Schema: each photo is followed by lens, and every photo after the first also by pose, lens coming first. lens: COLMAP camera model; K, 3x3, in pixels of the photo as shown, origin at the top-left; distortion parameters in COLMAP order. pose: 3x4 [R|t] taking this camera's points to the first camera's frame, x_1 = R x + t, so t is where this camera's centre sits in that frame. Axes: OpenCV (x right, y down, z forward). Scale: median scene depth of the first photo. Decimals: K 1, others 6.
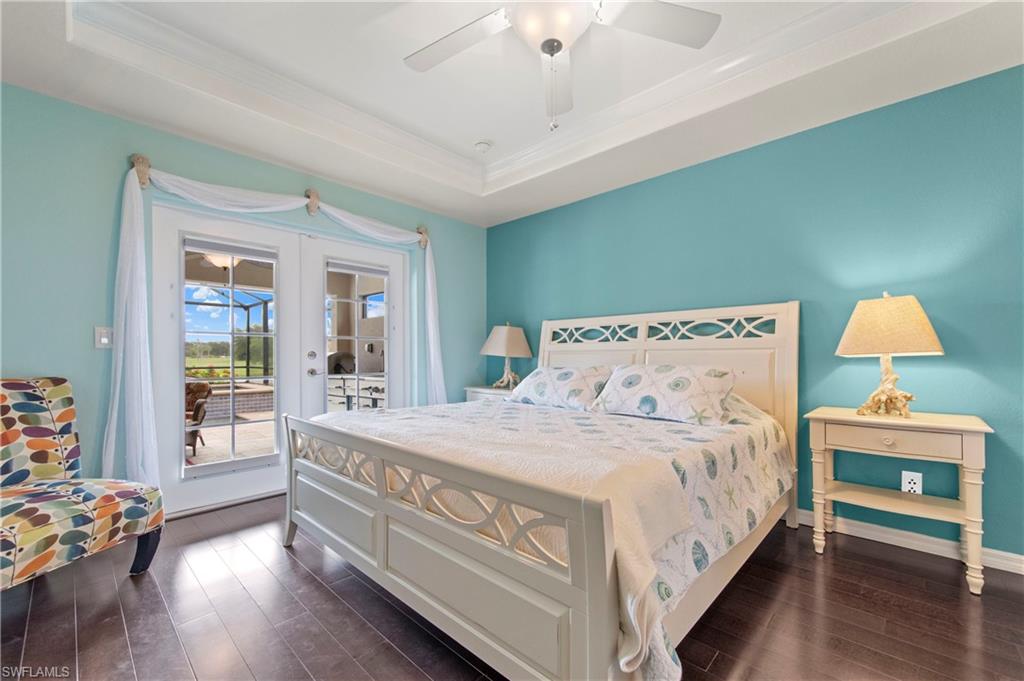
lens RADIAL K [[416.2, 0, 503.9], [0, 416.2, 359.3], [0, 0, 1]] dist [0.005259, 0.000153]
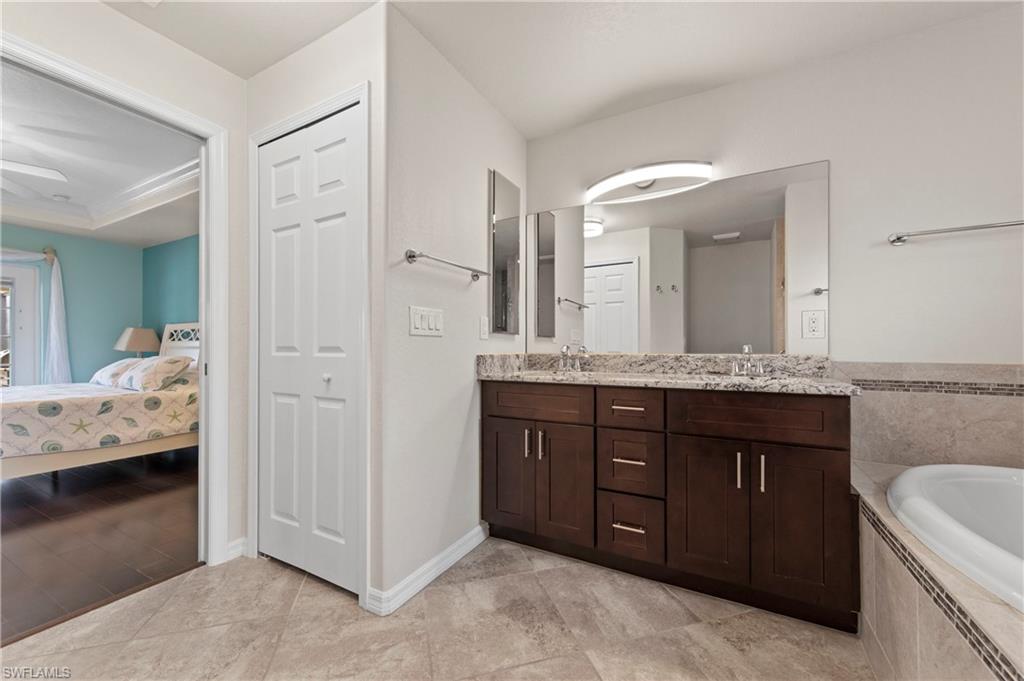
lens RADIAL K [[401.0, 0, 517.3], [0, 401.0, 347.8], [0, 0, 1]] dist [0.006429, 0.000067]
pose [[0.966727, -0.000709, 0.255811, 1.415396], [0.004013, 0.999915, -0.012396, 0.006439], [-0.255780, 0.013010, 0.966647, -0.886742]]
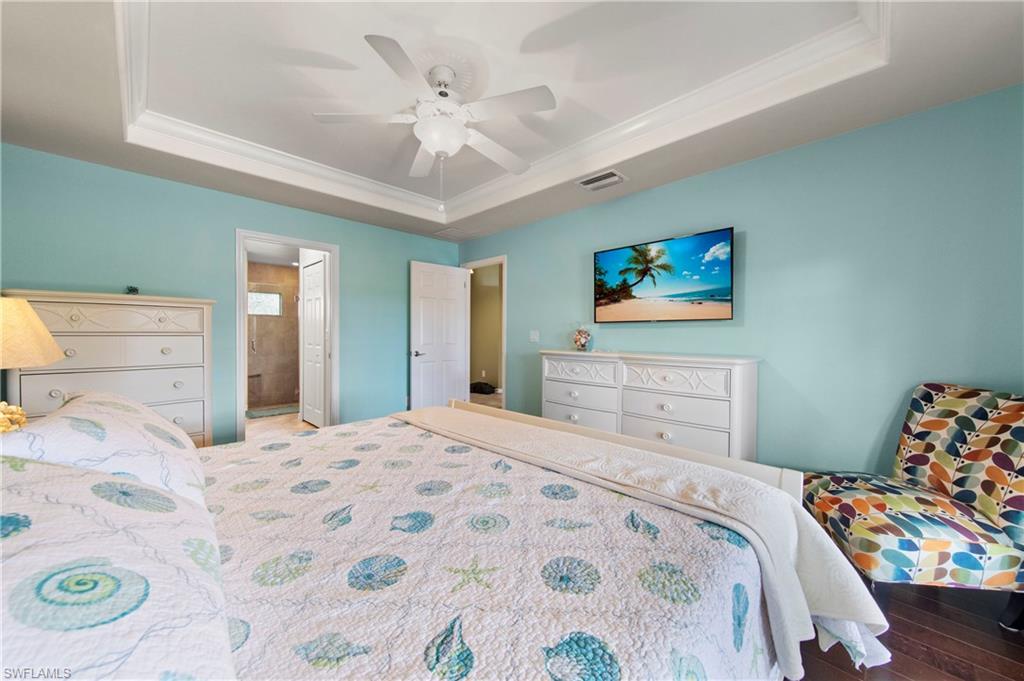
lens RADIAL K [[361.6, 0, 511.7], [0, 361.6, 336.7], [0, 0, 1]] dist [-0.001141, -0.000019]
pose [[-0.999881, -0.008185, 0.013038, -0.099263], [-0.007996, 0.999863, 0.014503, -0.073580], [-0.013155, 0.014397, -0.999810, 1.523480]]
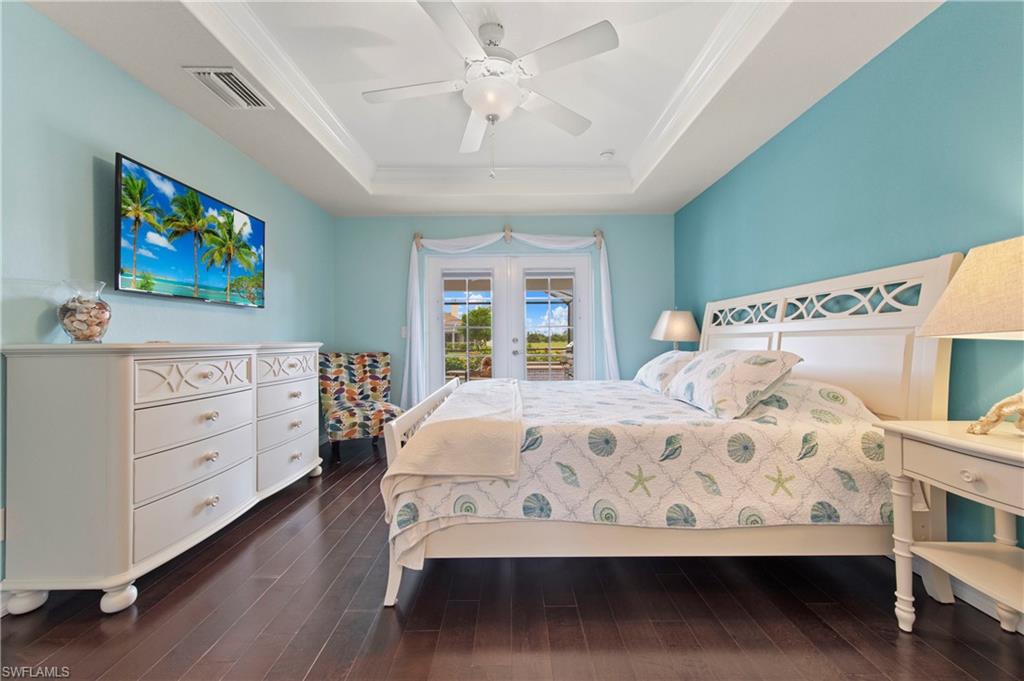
lens RADIAL K [[401.0, 0, 514.8], [0, 401.0, 338.7], [0, 0, 1]] dist [0.006429, 0.000067]
pose [[0.693278, -0.008837, -0.720617, 0.747974], [0.001379, 0.999939, -0.010936, -0.001623], [0.720669, 0.006588, 0.693248, 0.084908]]
